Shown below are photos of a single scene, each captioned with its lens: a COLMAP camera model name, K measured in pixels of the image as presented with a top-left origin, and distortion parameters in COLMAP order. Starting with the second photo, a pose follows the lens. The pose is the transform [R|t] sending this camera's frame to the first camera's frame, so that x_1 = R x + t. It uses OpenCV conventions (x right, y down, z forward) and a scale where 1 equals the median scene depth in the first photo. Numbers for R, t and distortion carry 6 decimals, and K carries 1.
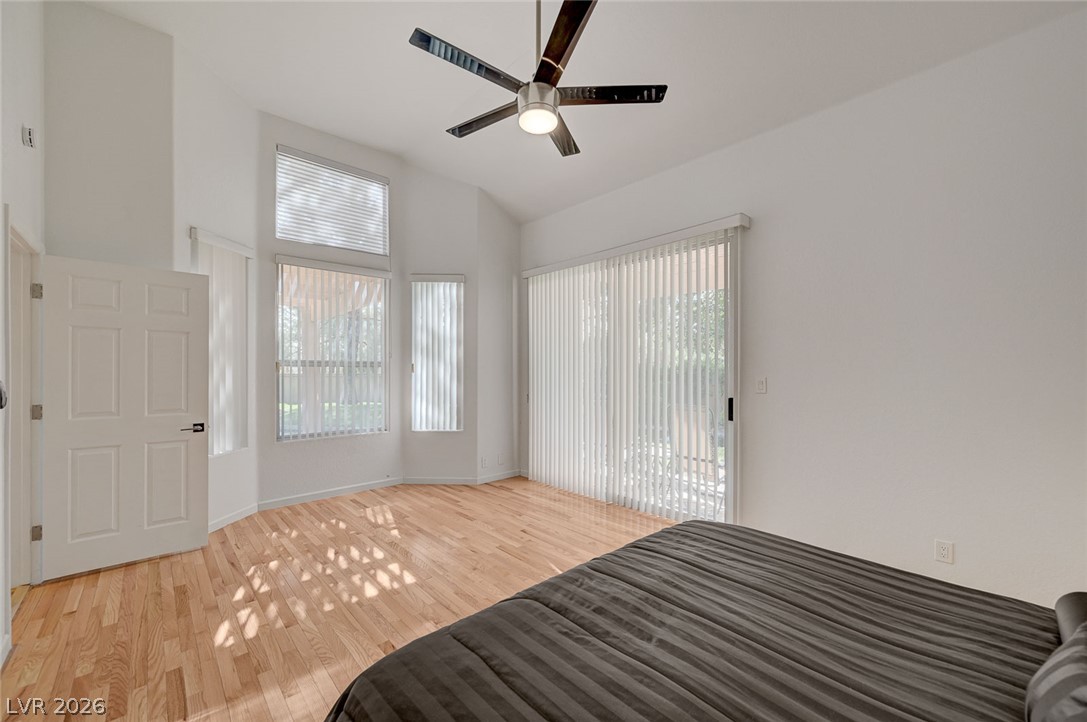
lens RADIAL K [[431.0, 0, 547.2], [0, 431.0, 370.4], [0, 0, 1]] dist [0.001412, 0.000193]
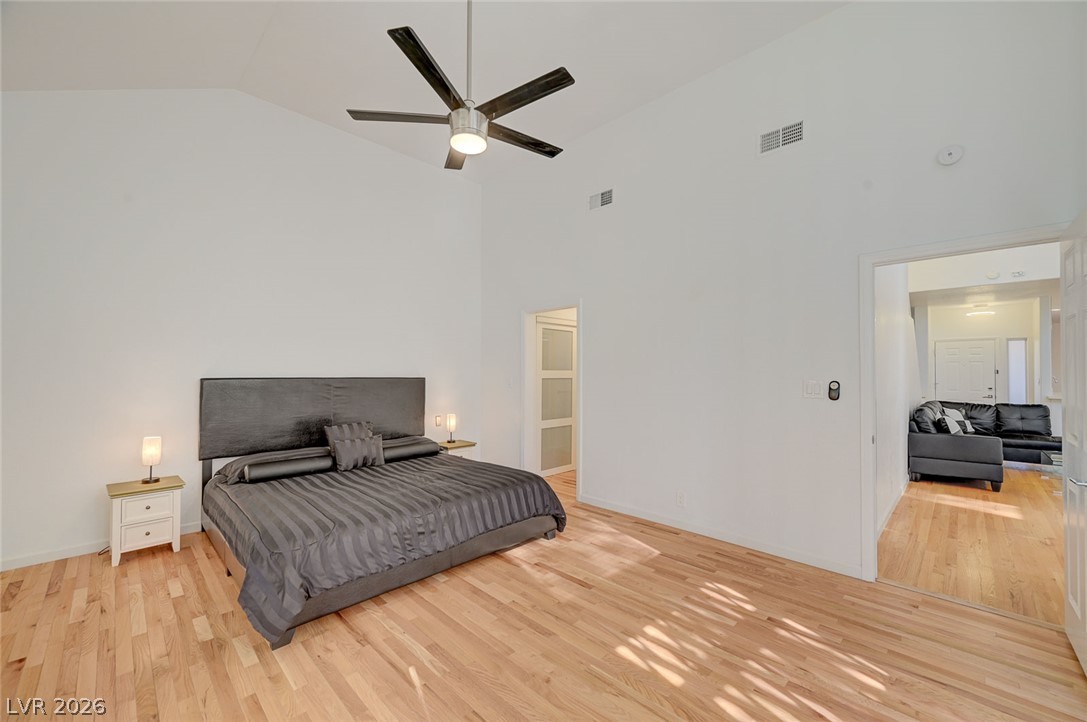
lens RADIAL K [[431.0, 0, 547.2], [0, 431.0, 370.4], [0, 0, 1]] dist [0.001412, 0.000193]
pose [[-0.999062, -0.000477, -0.043310, -0.162851], [-0.000023, 0.999945, -0.010468, 0.002814], [0.043313, -0.010457, -0.999007, 1.905680]]
